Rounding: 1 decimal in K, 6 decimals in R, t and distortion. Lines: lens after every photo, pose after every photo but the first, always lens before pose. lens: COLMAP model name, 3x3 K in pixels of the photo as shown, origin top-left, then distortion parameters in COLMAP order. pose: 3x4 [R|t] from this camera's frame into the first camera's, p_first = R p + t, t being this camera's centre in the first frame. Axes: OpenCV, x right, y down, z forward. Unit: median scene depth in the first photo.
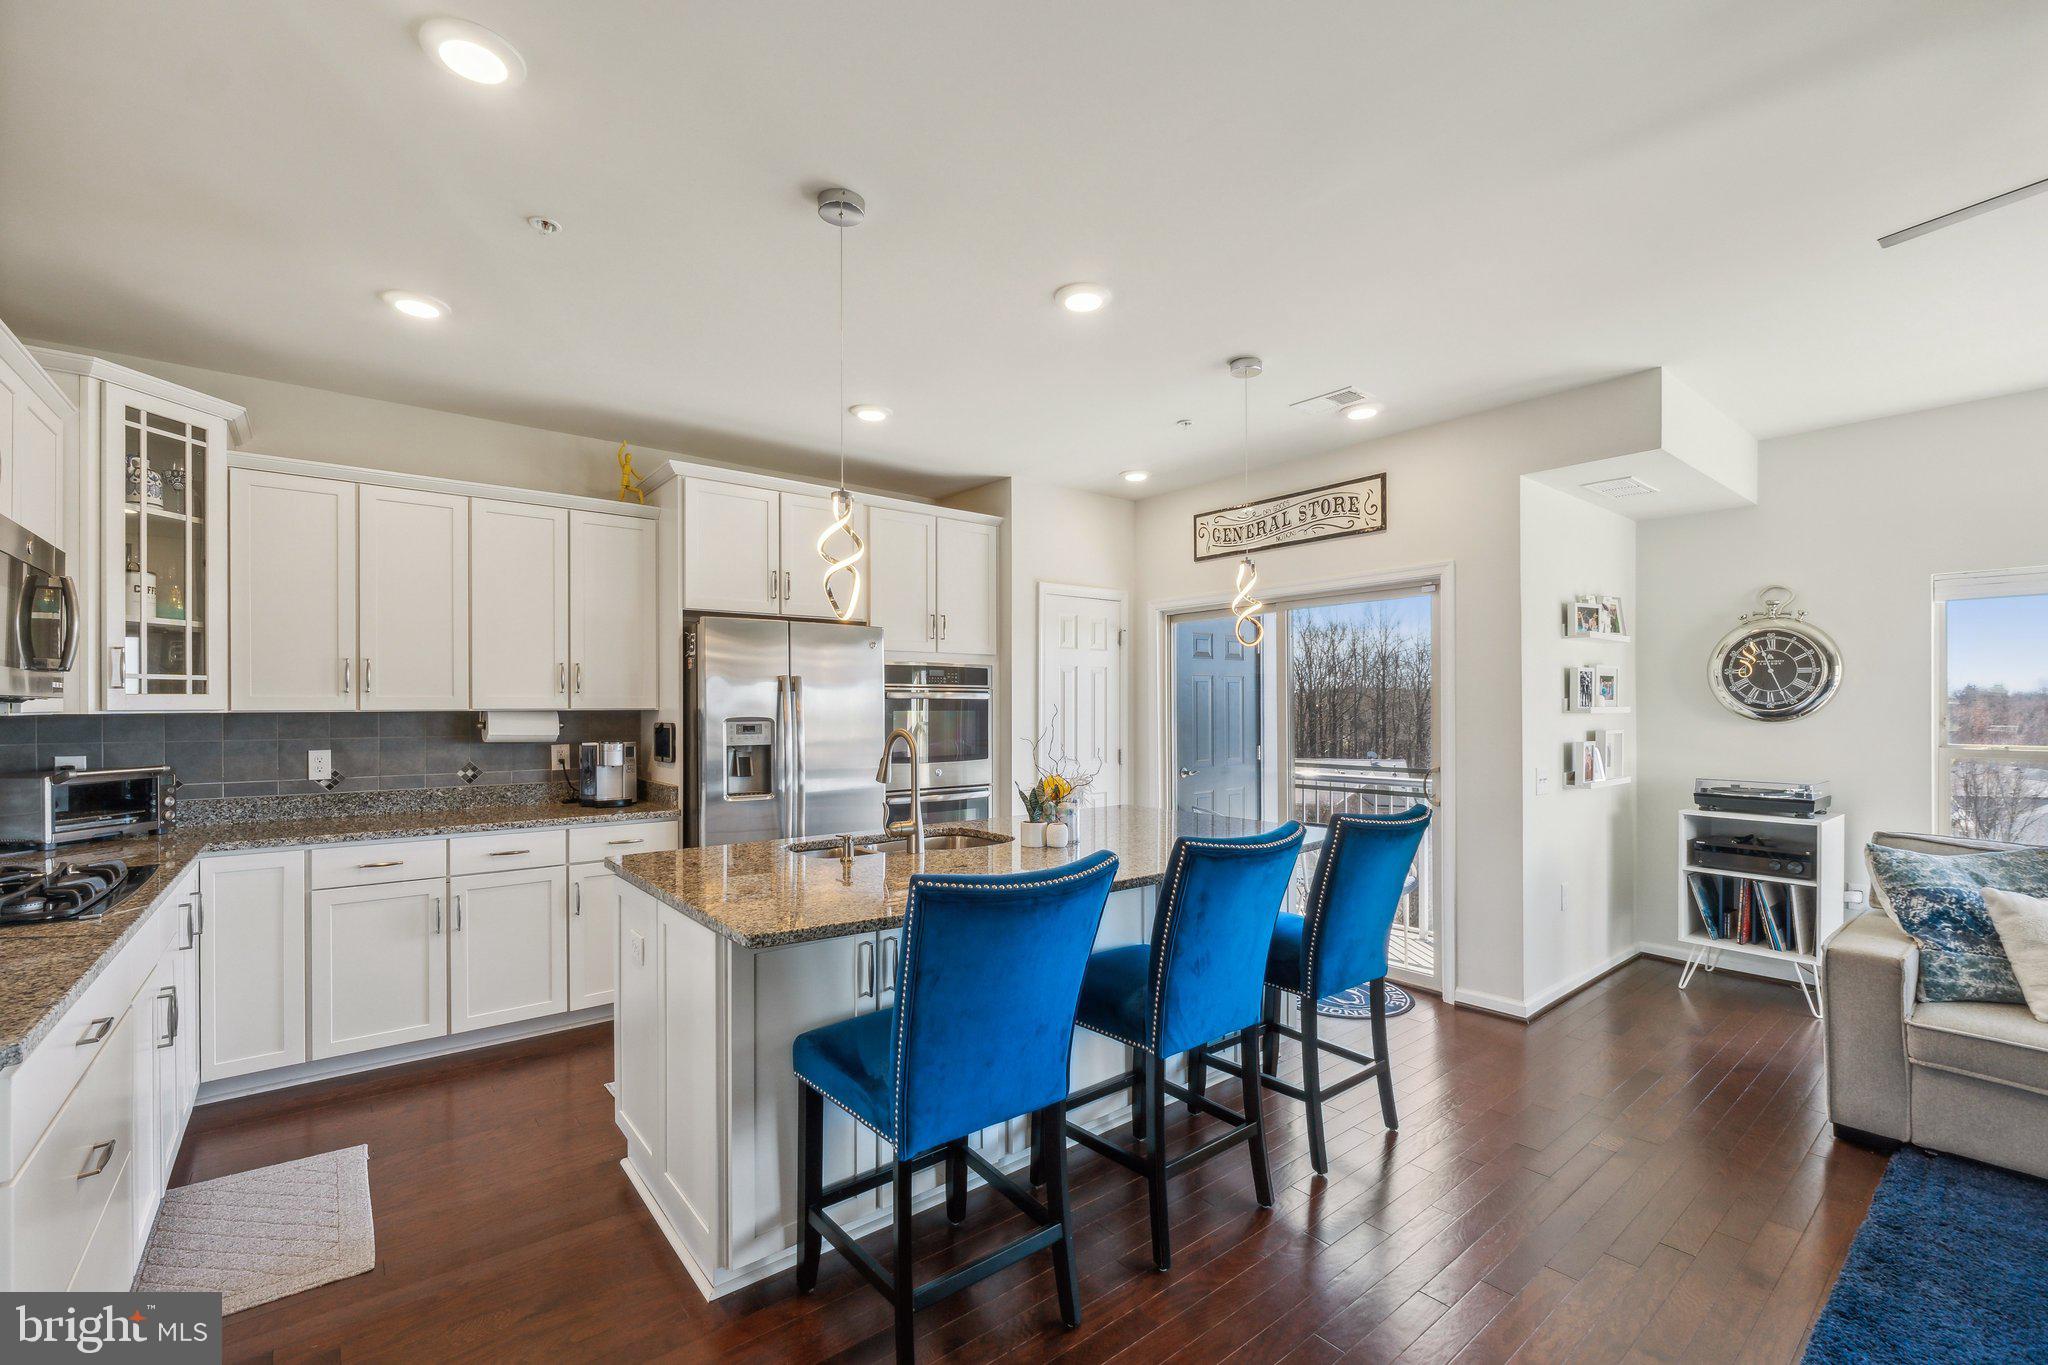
lens RADIAL K [[856.4, 0, 1013.3], [0, 856.4, 711.0], [0, 0, 1]] dist [-0.011430, 0.000484]
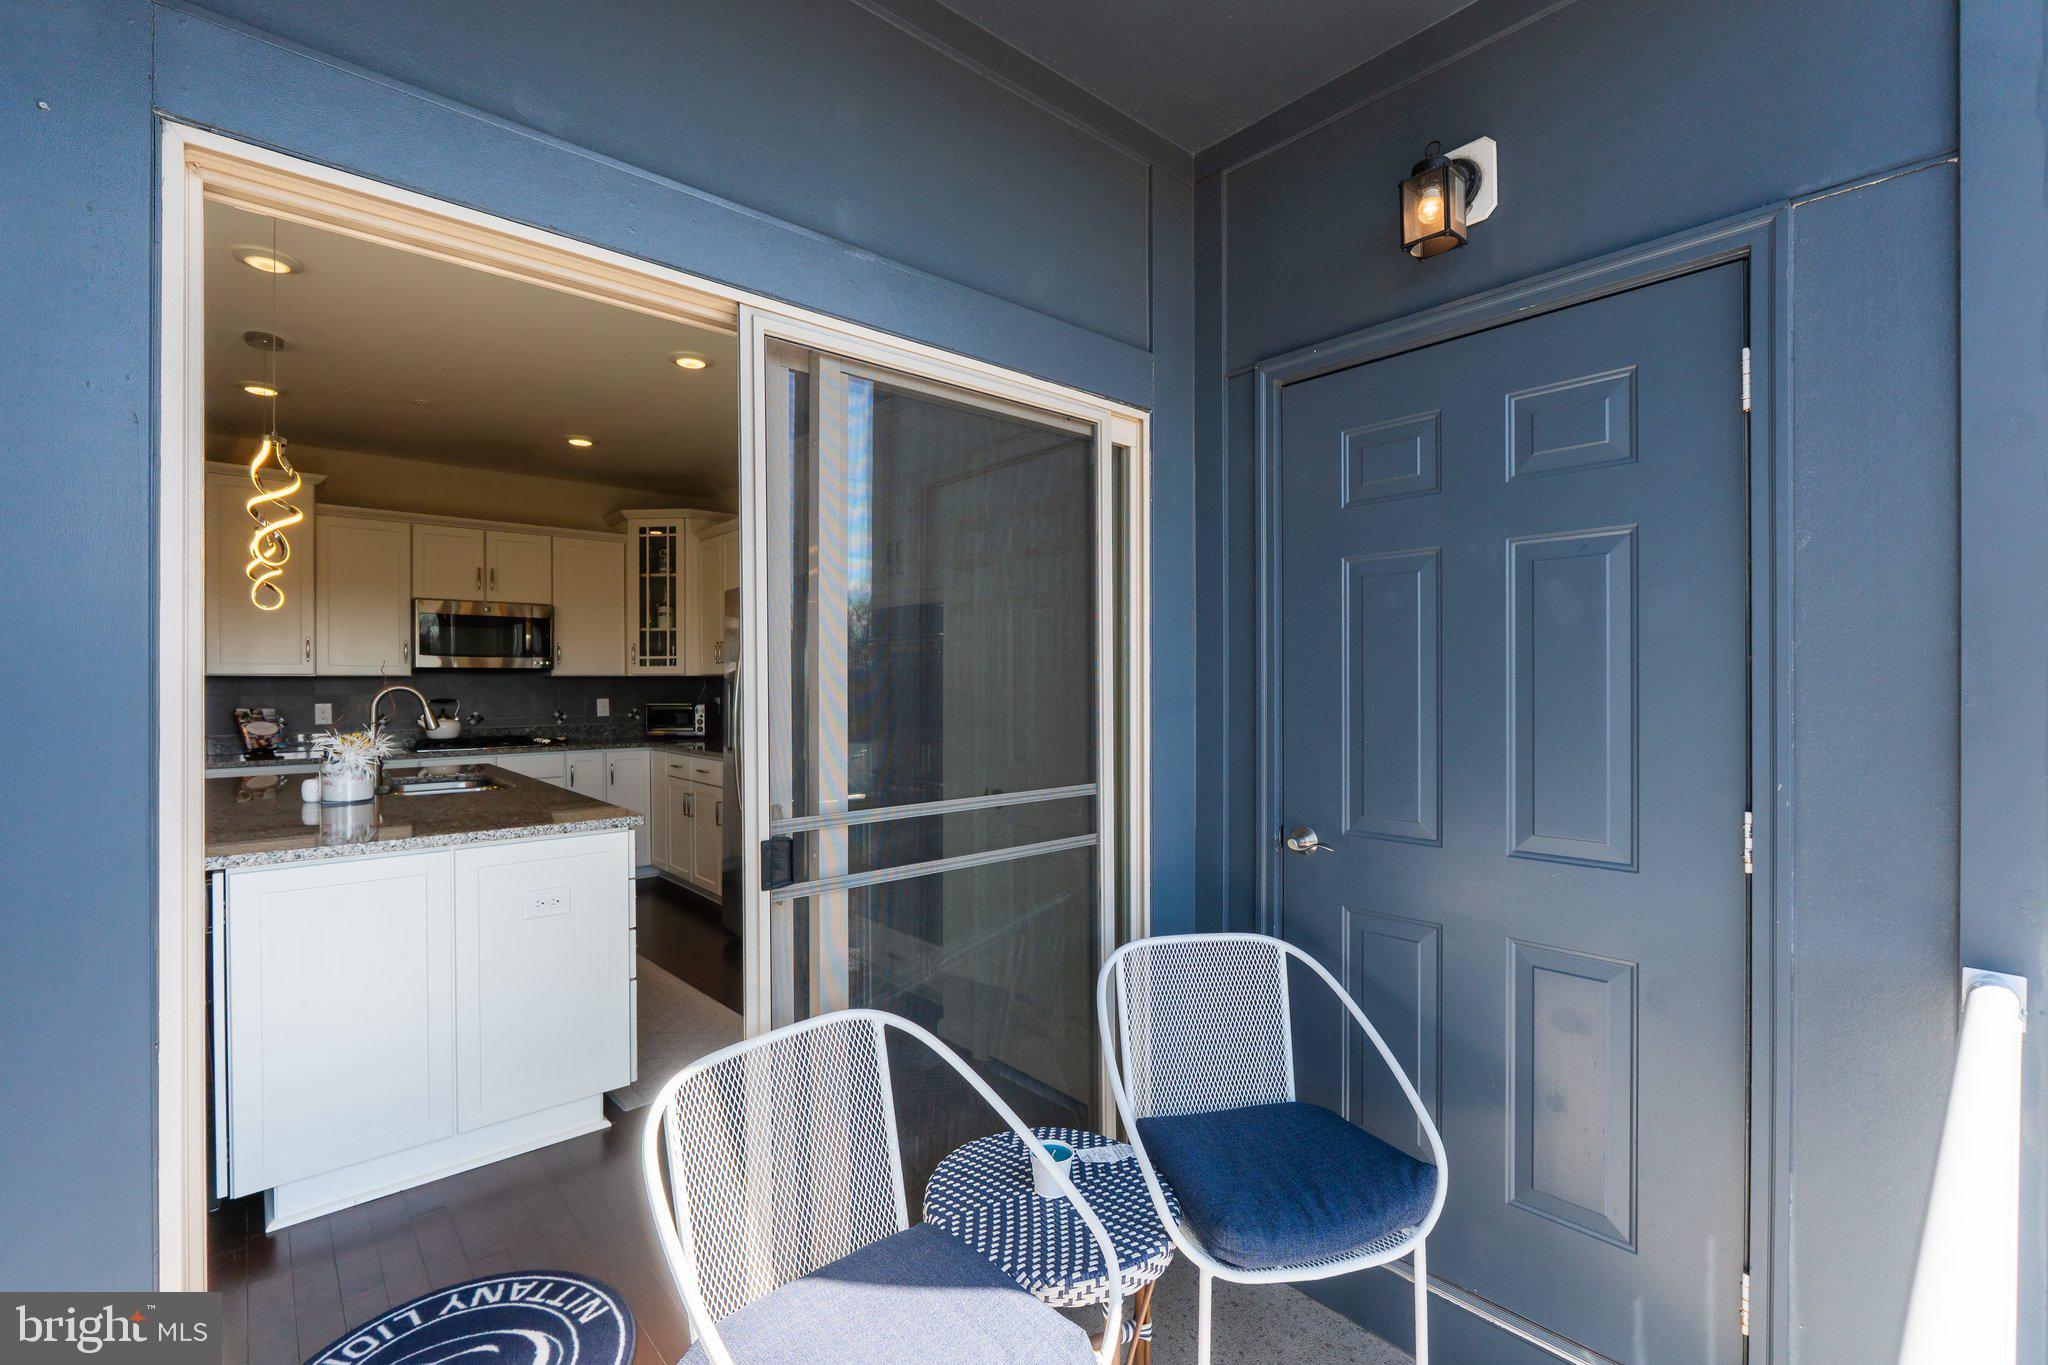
lens RADIAL K [[856.4, 0, 1050.7], [0, 856.4, 701.2], [0, 0, 1]] dist [-0.011430, 0.000484]
pose [[0.084664, 0.022862, -0.996147, 0.863695], [-0.001783, 0.999739, 0.022793, 0.012589], [0.996408, -0.000153, 0.084683, 1.371480]]
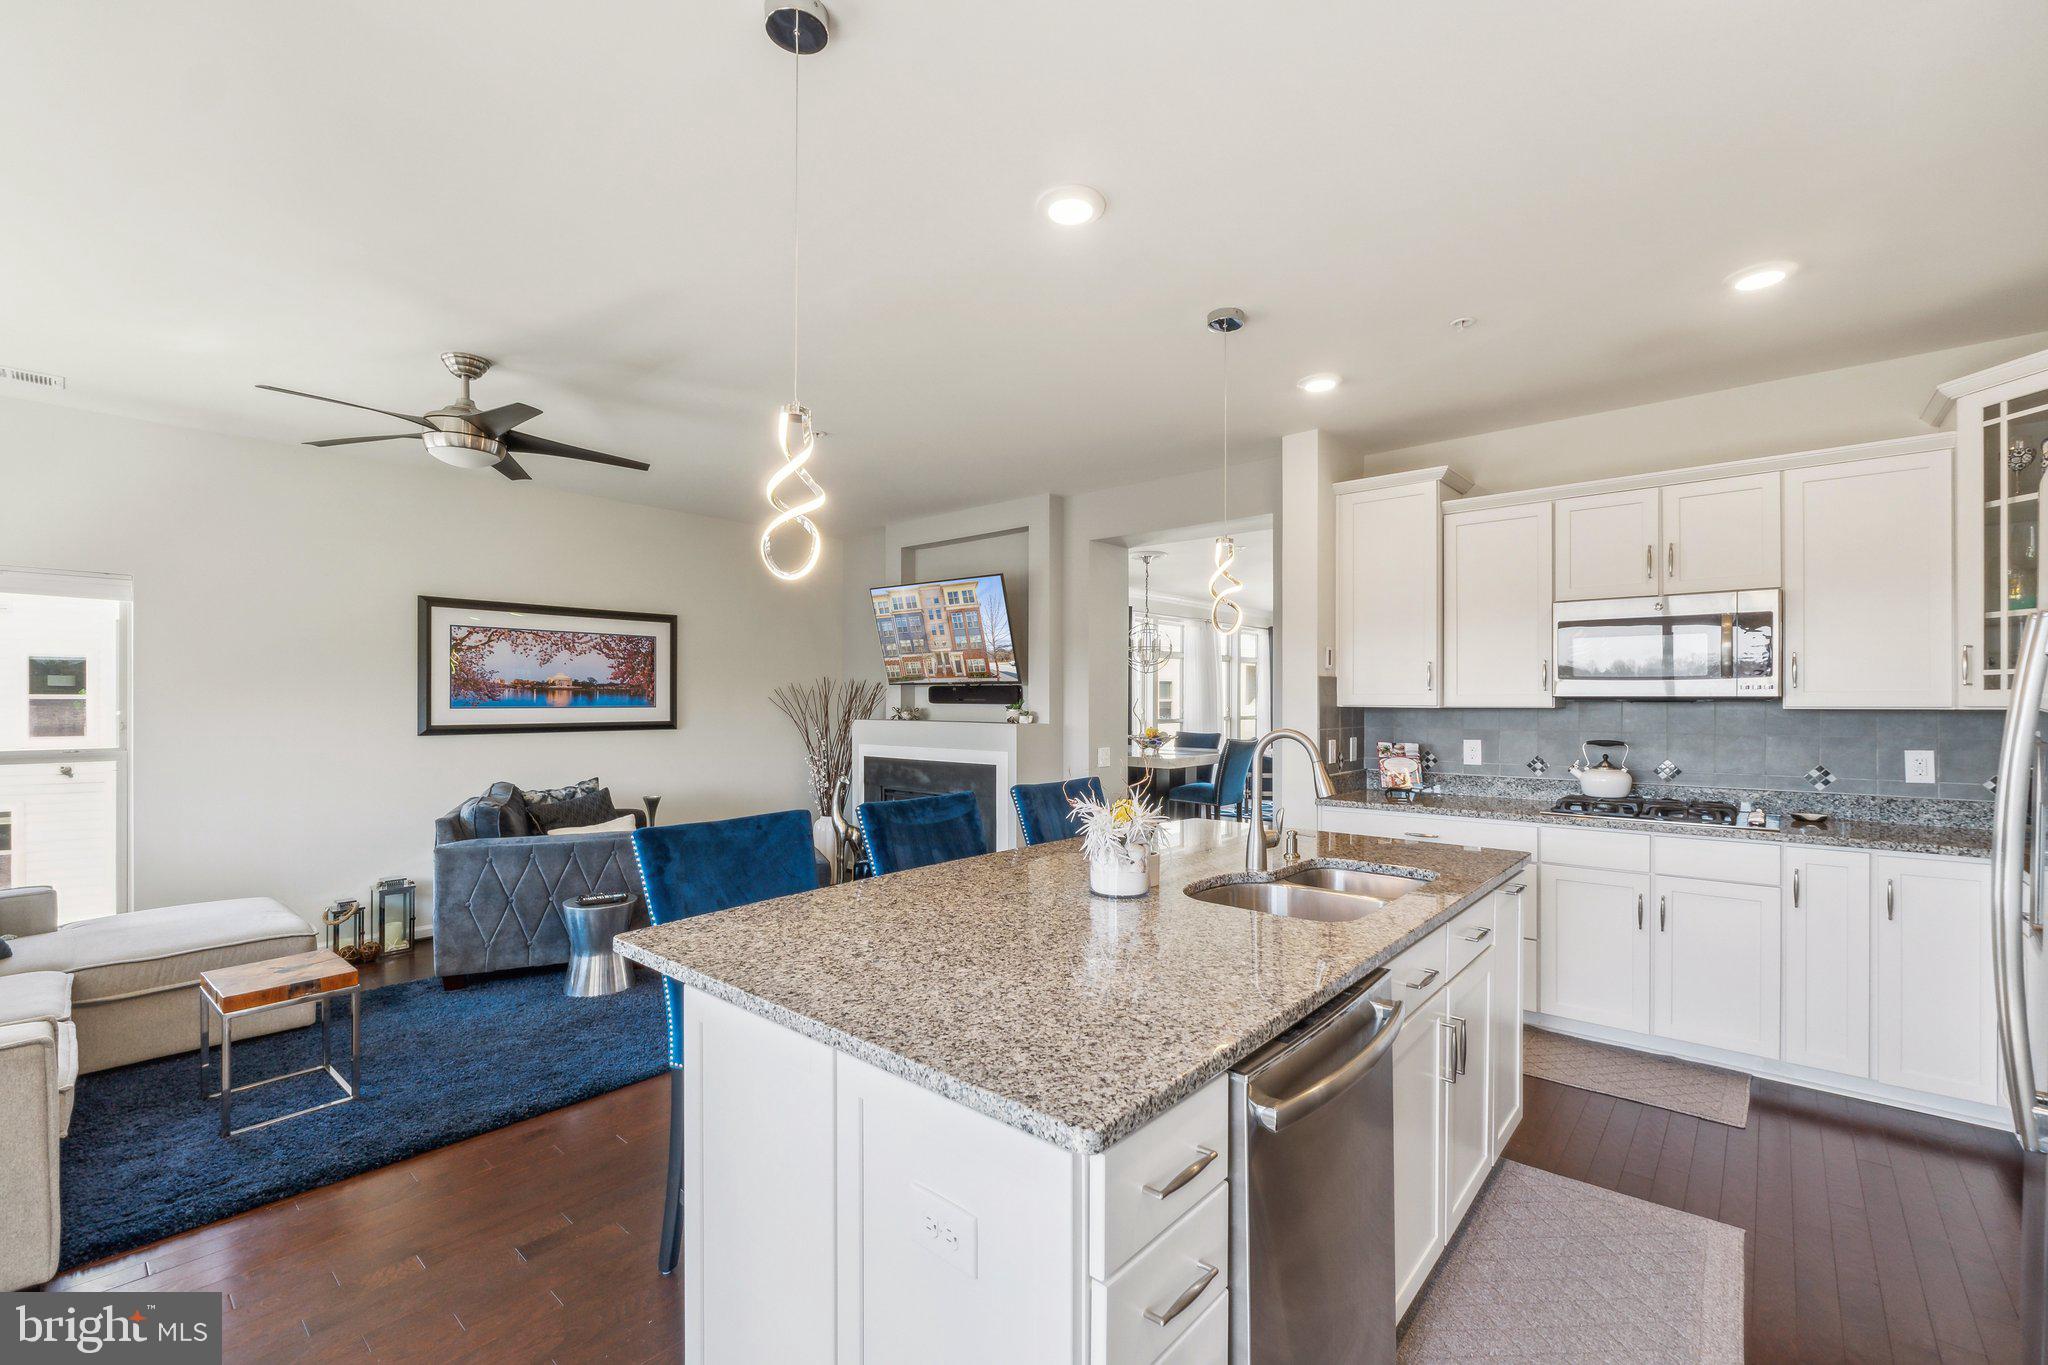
lens RADIAL K [[856.4, 0, 1007.6], [0, 856.4, 697.1], [0, 0, 1]] dist [-0.011430, 0.000484]
pose [[-0.985393, -0.001987, -0.170284, 0.211994], [-0.002153, 0.999997, 0.000785, -0.007367], [0.170282, 0.001140, -0.985395, 1.343468]]
